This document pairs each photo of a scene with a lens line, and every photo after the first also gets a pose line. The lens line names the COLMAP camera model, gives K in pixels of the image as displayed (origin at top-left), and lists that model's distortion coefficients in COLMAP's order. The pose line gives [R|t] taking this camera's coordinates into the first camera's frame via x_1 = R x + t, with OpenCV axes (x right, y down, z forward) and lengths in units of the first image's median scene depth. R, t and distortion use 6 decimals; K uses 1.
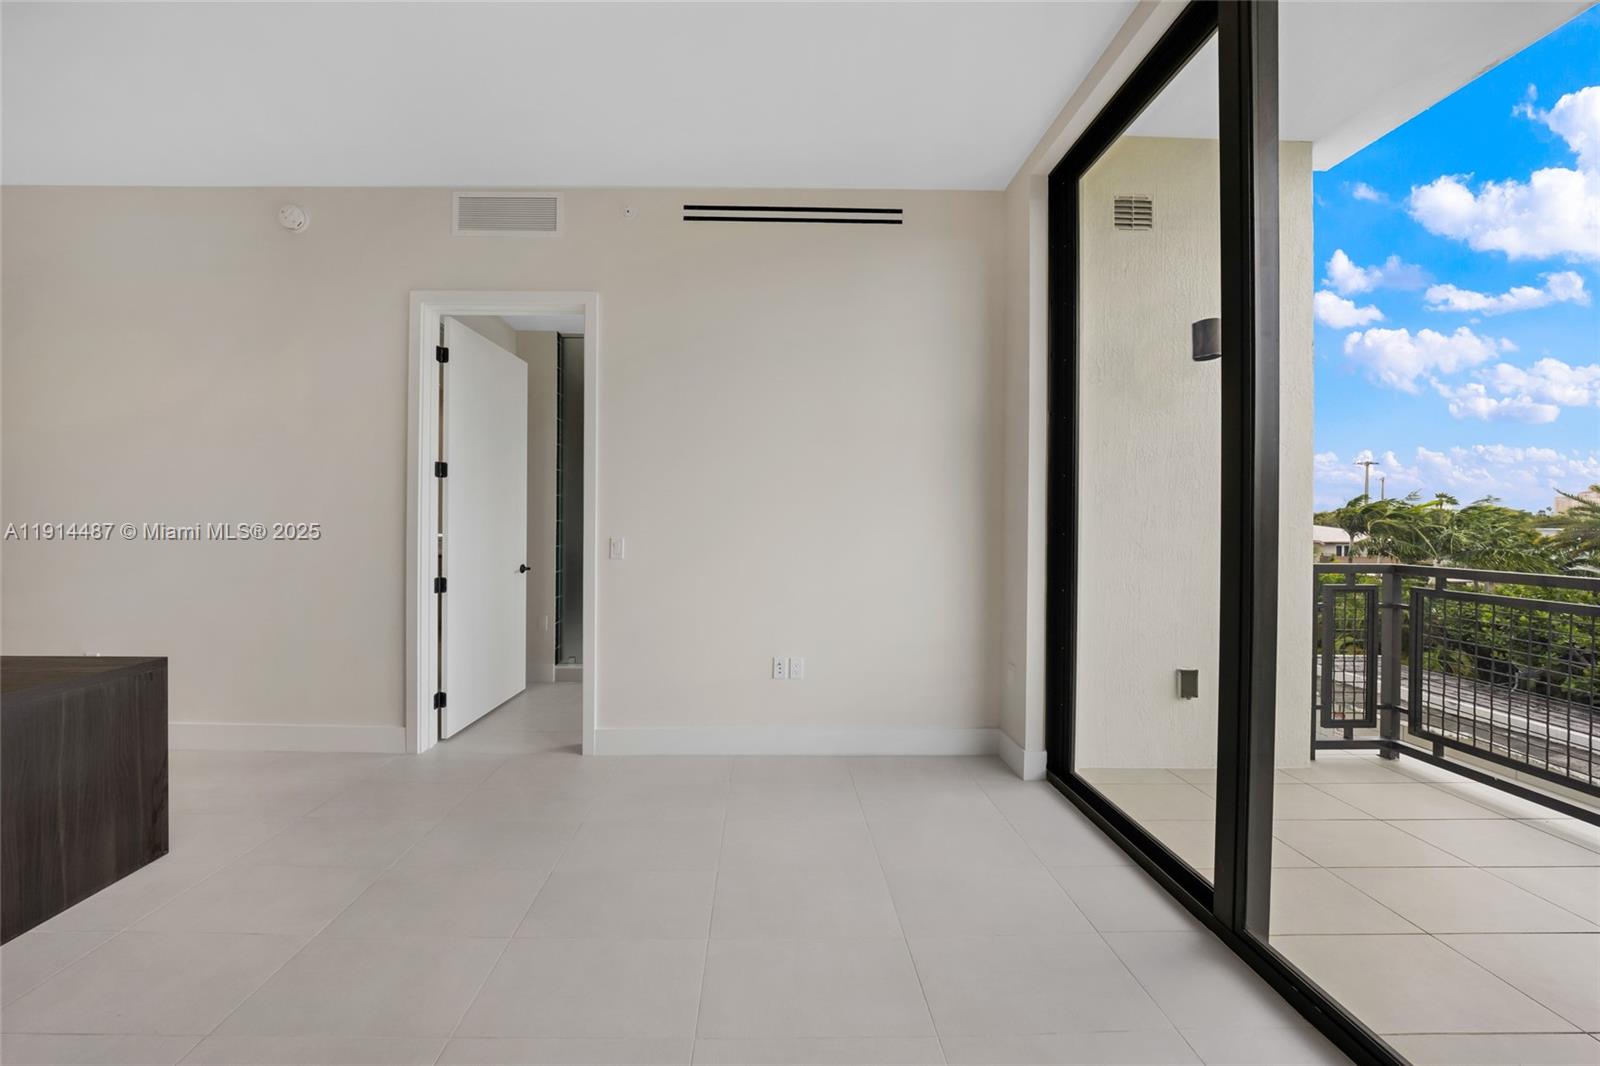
lens RADIAL K [[500.5, 0, 797.7], [0, 500.5, 519.1], [0, 0, 1]] dist [-0.008548, -0.000032]
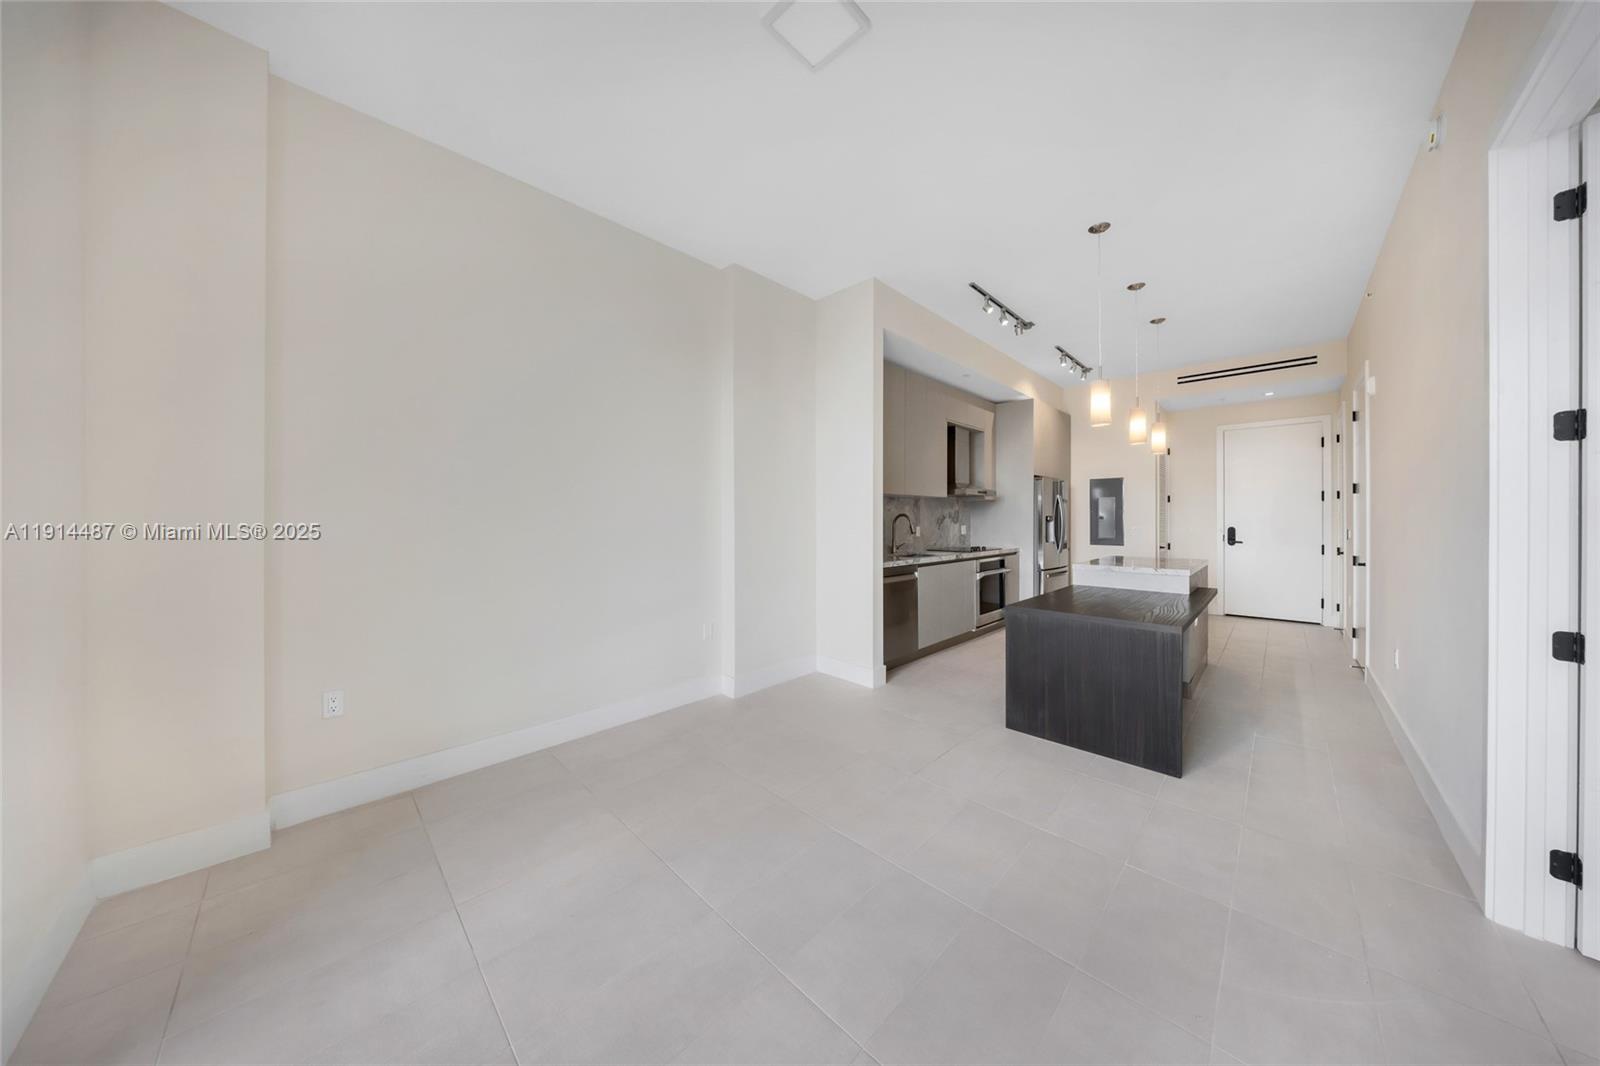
lens RADIAL K [[500.5, 0, 797.7], [0, 500.5, 519.1], [0, 0, 1]] dist [-0.008548, -0.000032]
pose [[-0.713185, -0.005196, -0.700957, 0.226430], [-0.004041, 0.999986, -0.003301, 0.004060], [0.700964, 0.000479, -0.713196, 0.825986]]
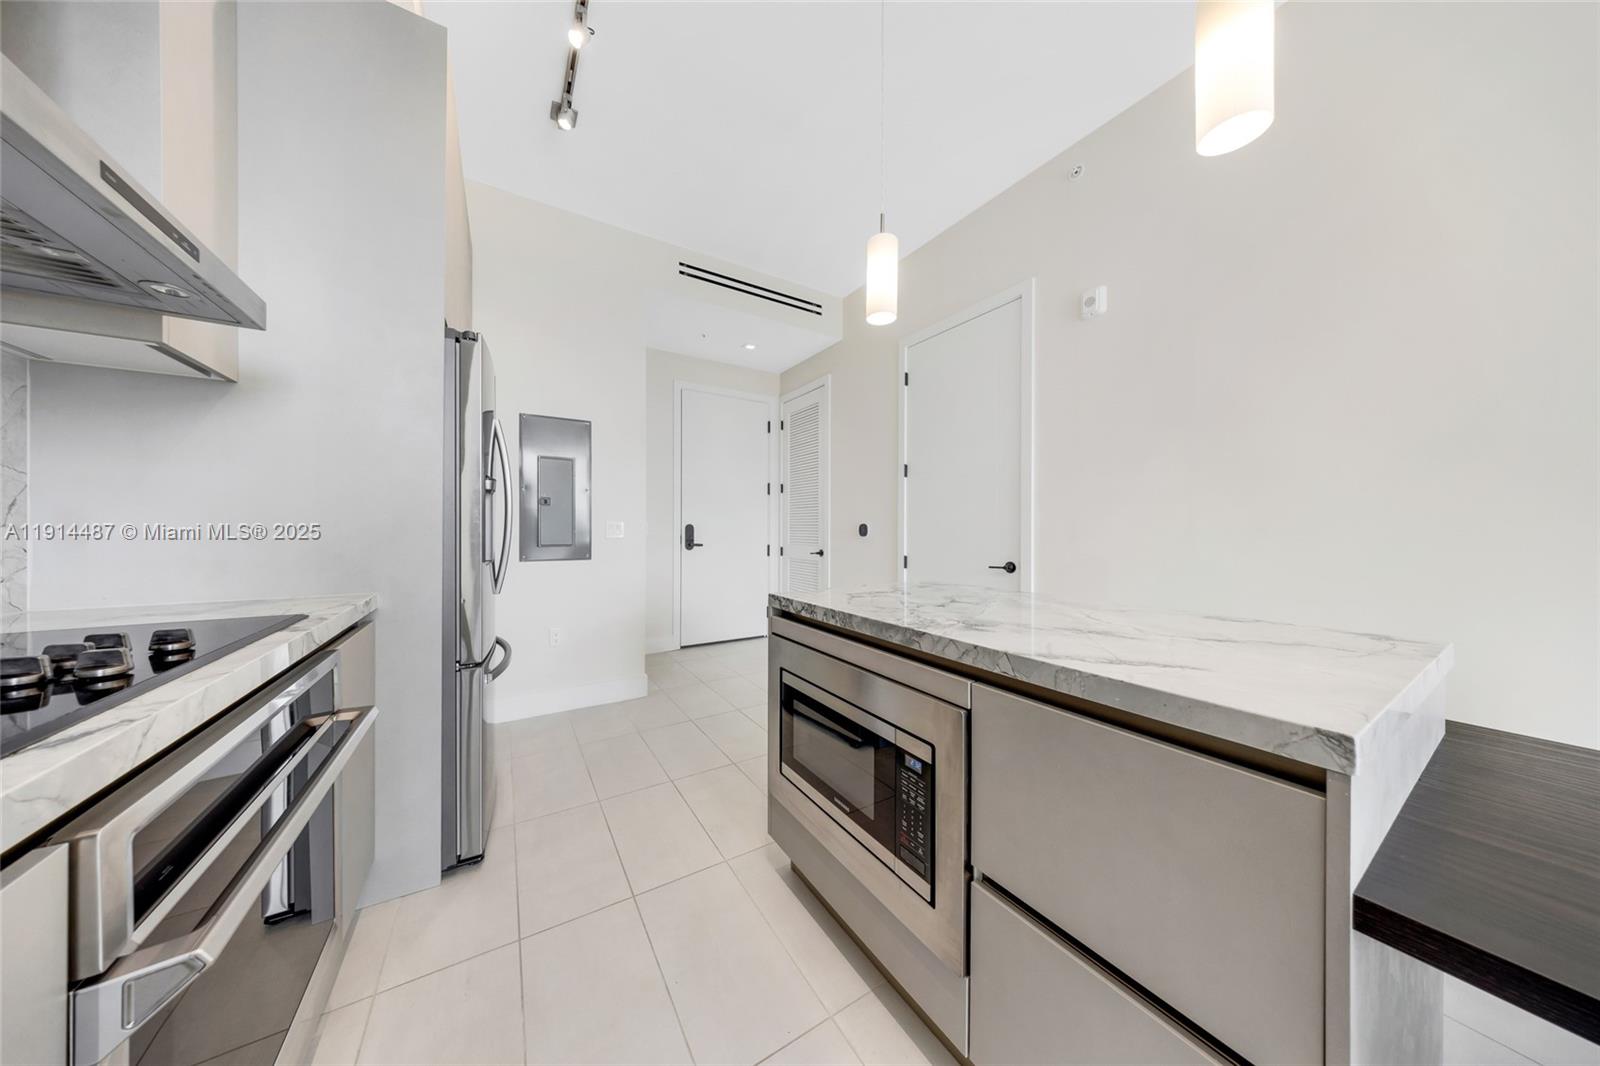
lens RADIAL K [[473.0, 0, 806.3], [0, 473.0, 531.8], [0, 0, 1]] dist [0.000413, -0.000009]
pose [[0.522836, 0.000764, -0.852433, -1.297040], [-0.002615, 0.999996, -0.000707, 0.050674], [0.852429, 0.002599, 0.522836, 0.087840]]
